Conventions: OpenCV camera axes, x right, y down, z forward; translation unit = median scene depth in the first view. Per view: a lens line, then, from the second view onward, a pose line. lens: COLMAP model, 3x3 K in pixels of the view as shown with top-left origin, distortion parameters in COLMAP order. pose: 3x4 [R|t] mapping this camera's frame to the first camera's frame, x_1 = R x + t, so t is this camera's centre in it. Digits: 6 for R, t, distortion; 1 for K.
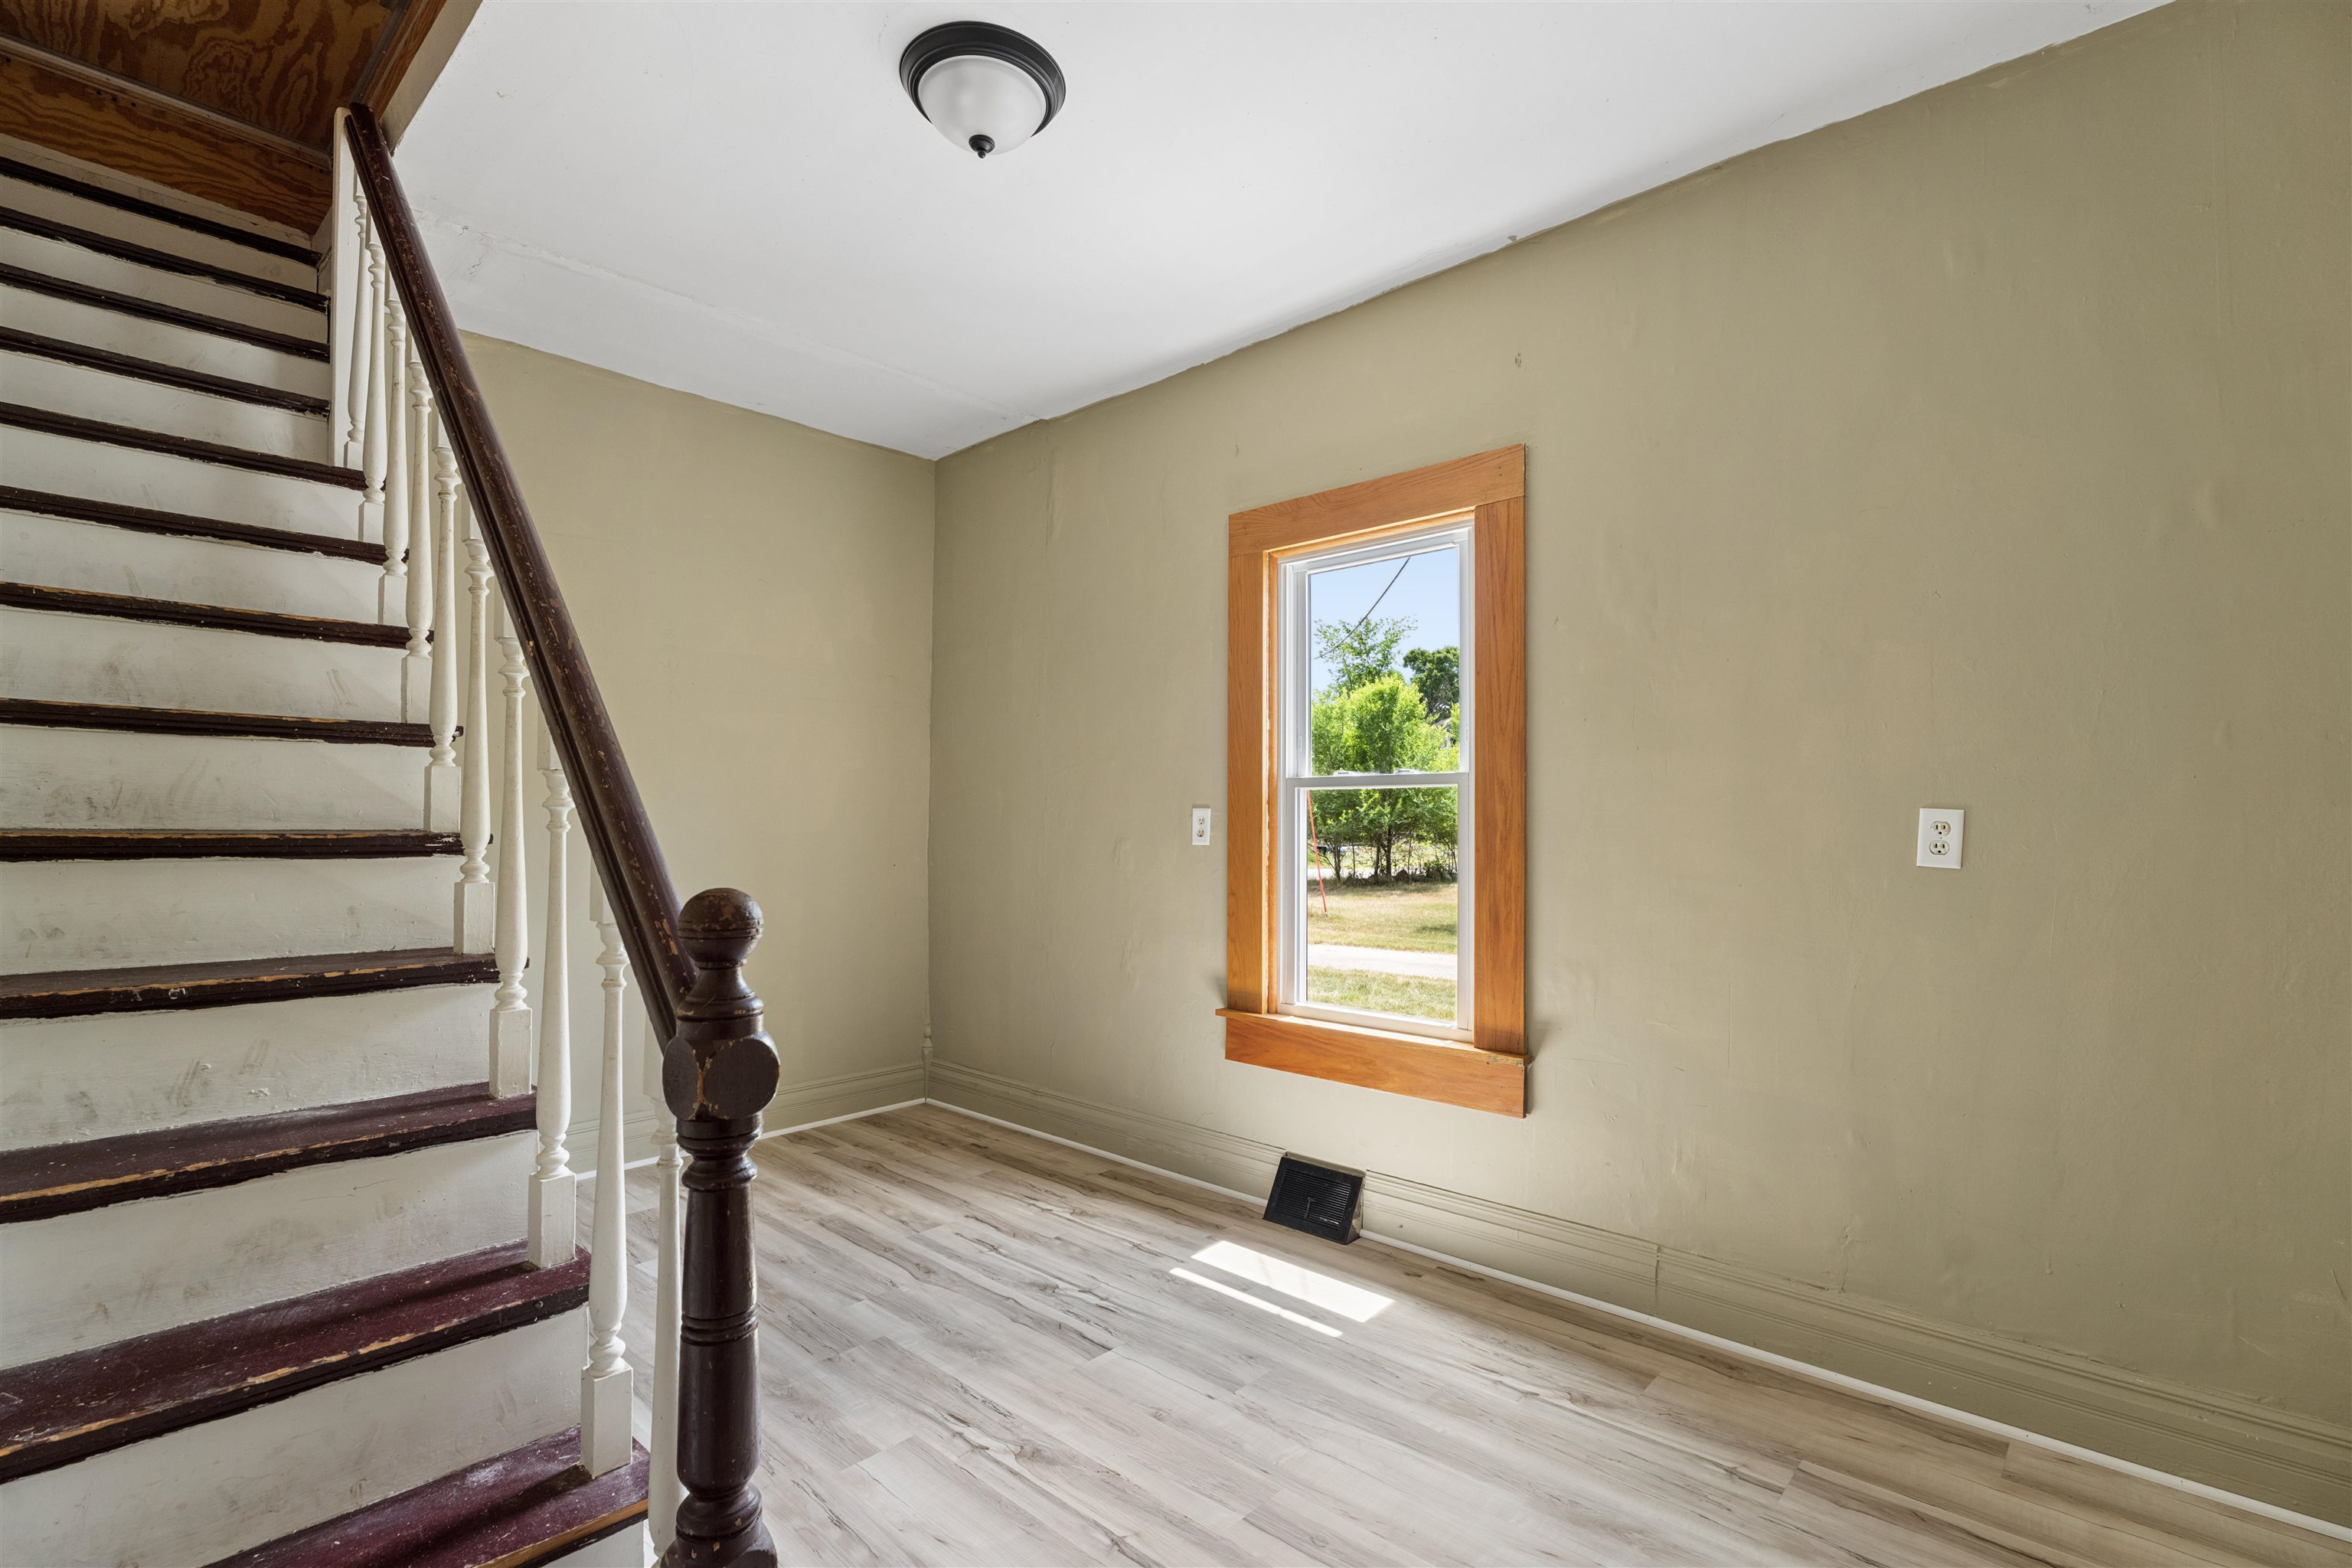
lens RADIAL K [[1070.9, 0, 1178.2], [0, 1070.9, 789.7], [0, 0, 1]] dist [-0.013617, 0.002209]
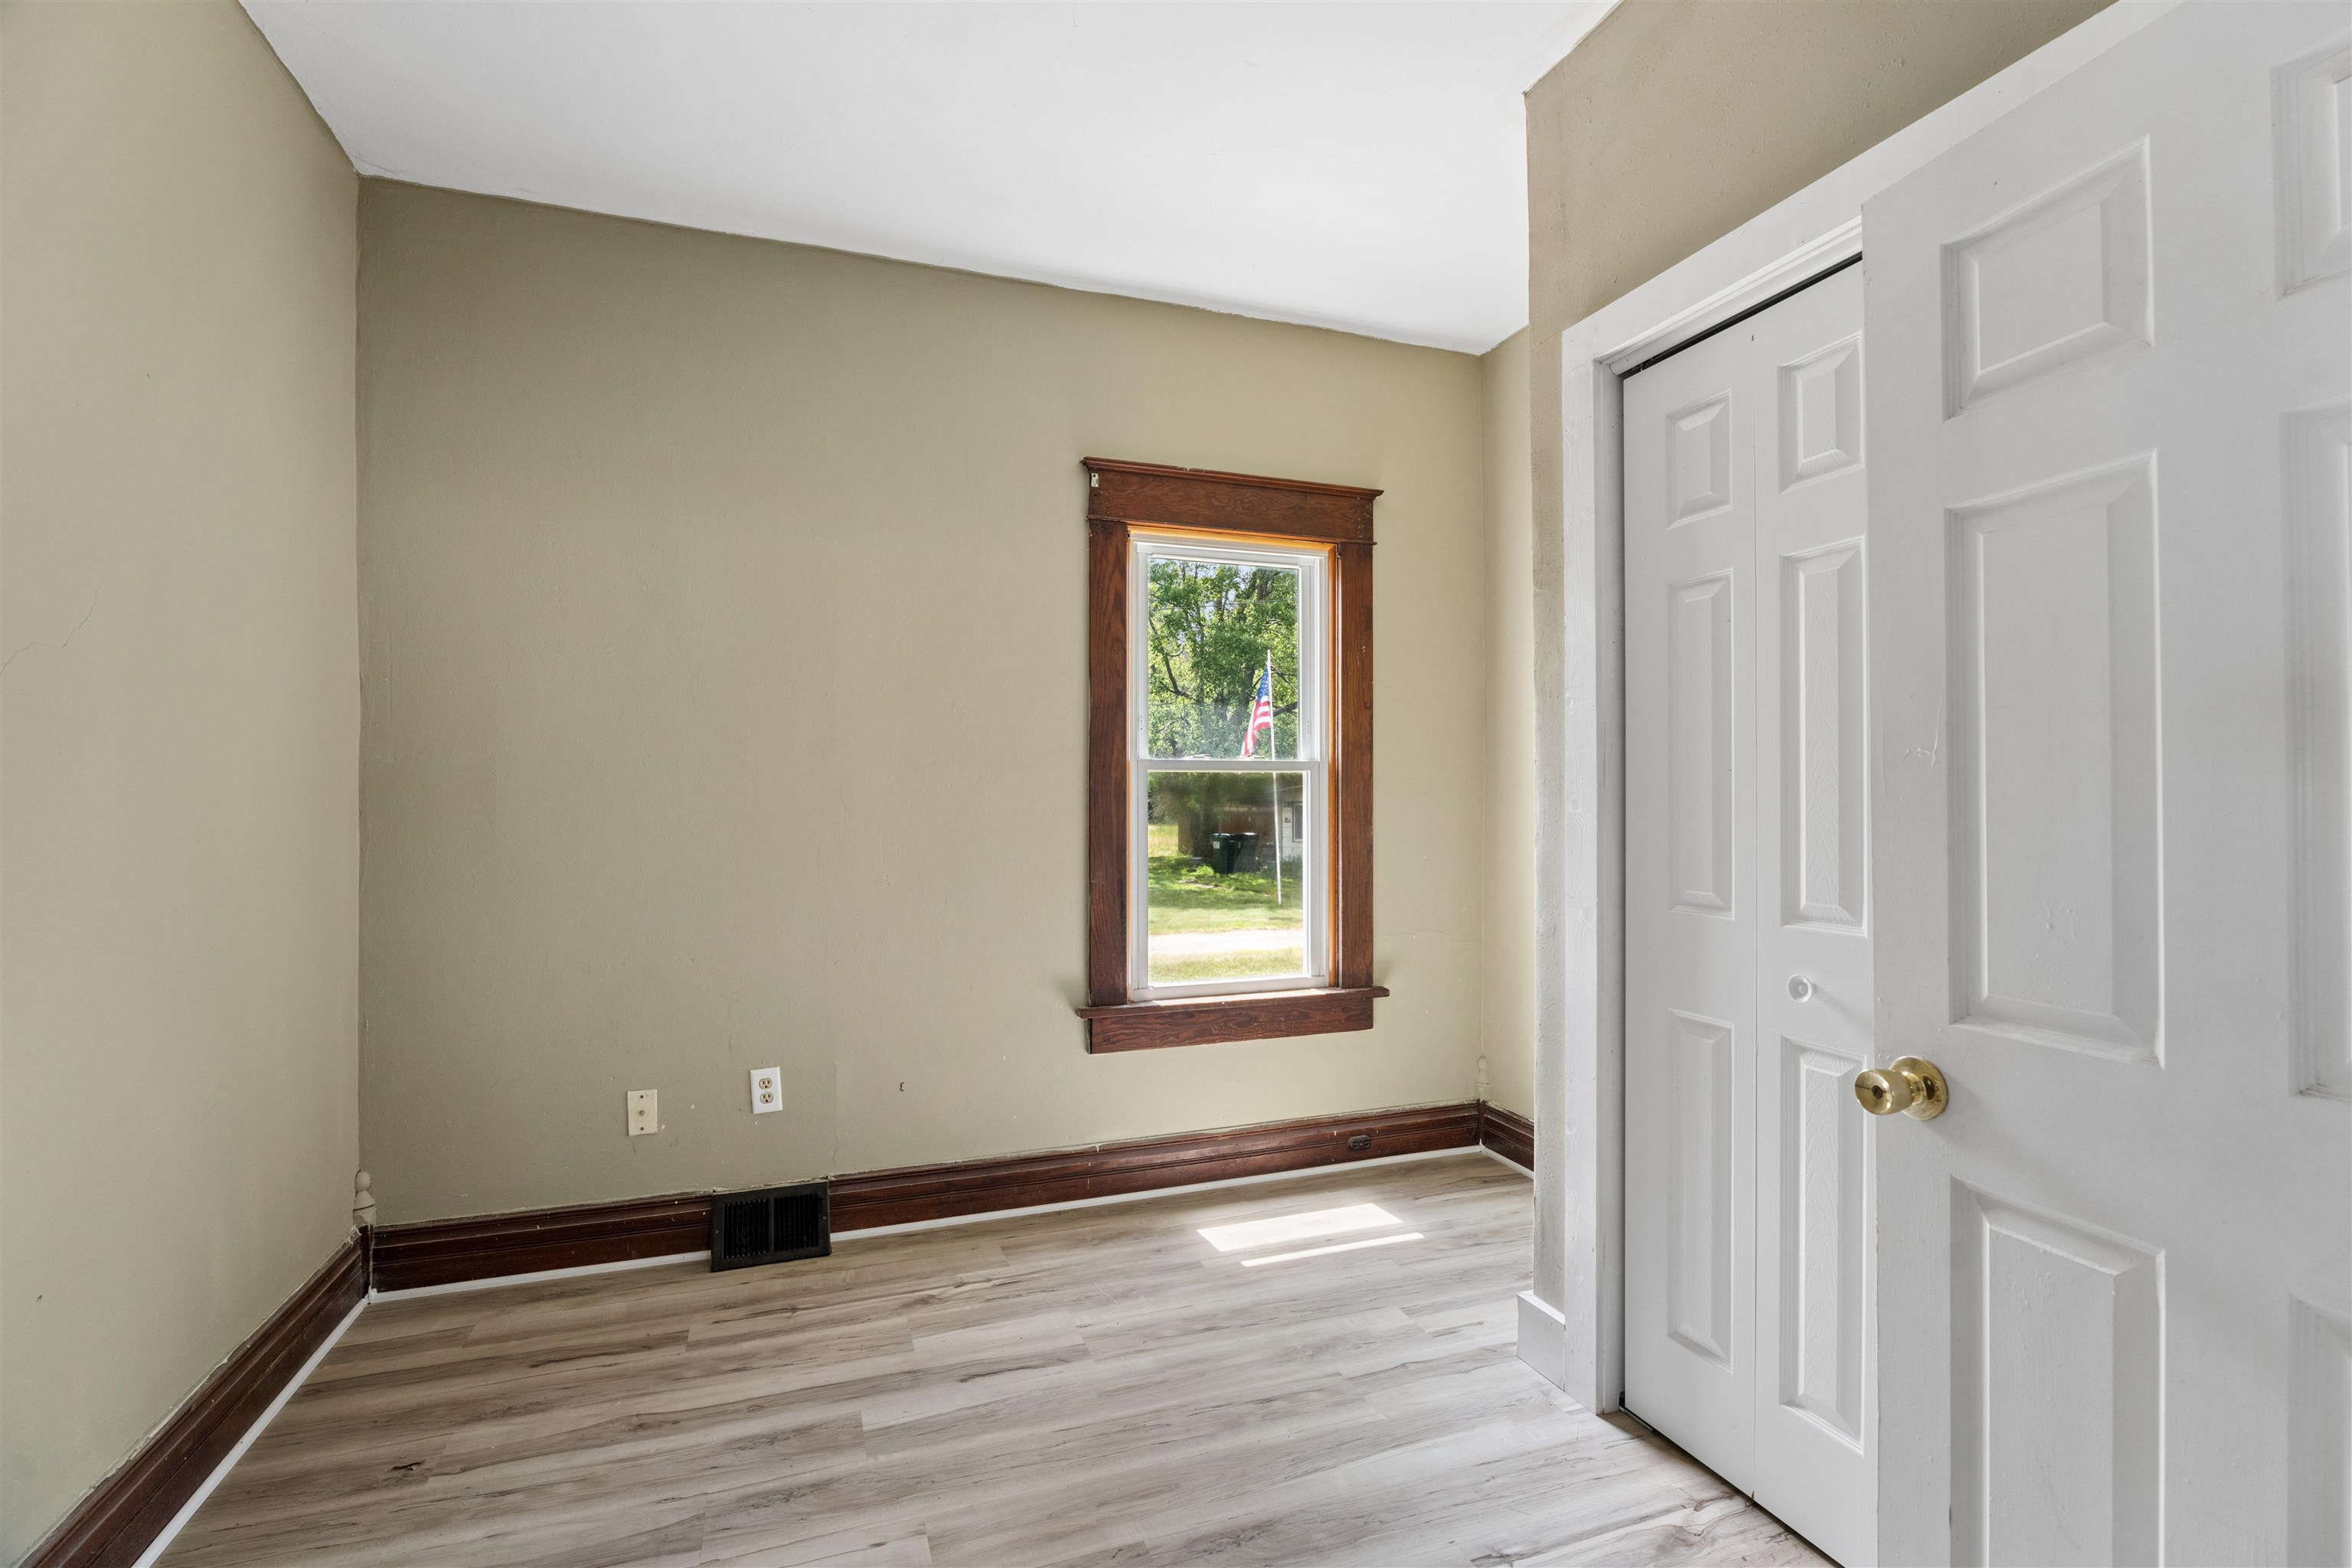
lens RADIAL K [[1070.9, 0, 1178.3], [0, 1070.9, 799.5], [0, 0, 1]] dist [-0.013617, 0.002209]
pose [[0.467544, -0.005105, 0.883955, -0.778500], [-0.020489, 0.999652, 0.016611, 0.008776], [-0.883732, -0.025877, 0.467277, 0.529473]]
